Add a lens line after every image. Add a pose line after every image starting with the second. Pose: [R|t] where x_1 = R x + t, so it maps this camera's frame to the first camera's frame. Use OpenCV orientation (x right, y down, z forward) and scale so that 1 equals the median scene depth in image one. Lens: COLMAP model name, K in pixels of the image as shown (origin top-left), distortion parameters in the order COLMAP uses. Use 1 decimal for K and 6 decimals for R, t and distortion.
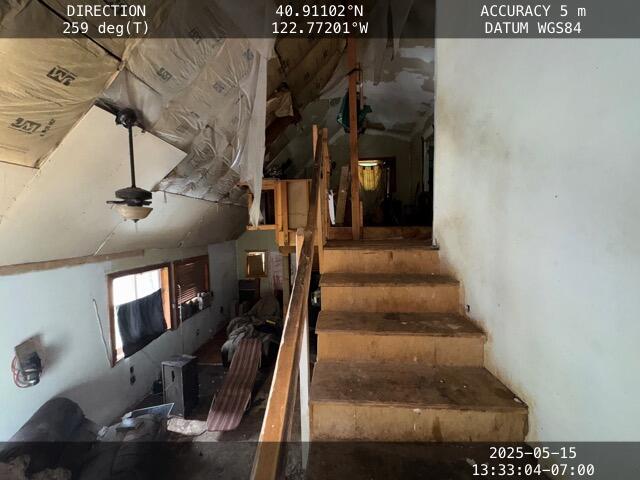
lens RADIAL K [[256.2, 0, 322.2], [0, 256.2, 239.1], [0, 0, 1]] dist [-0.001928, -0.000225]
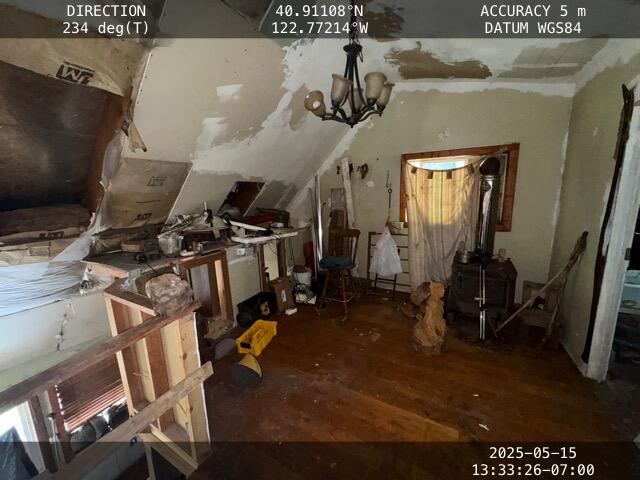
lens RADIAL K [[256.2, 0, 322.2], [0, 256.2, 239.1], [0, 0, 1]] dist [-0.001928, -0.000225]
pose [[0.915144, 0.071303, -0.396771, 0.177028], [-0.011025, 0.988292, 0.152175, -0.233316], [0.402976, -0.134888, 0.905216, 0.506282]]
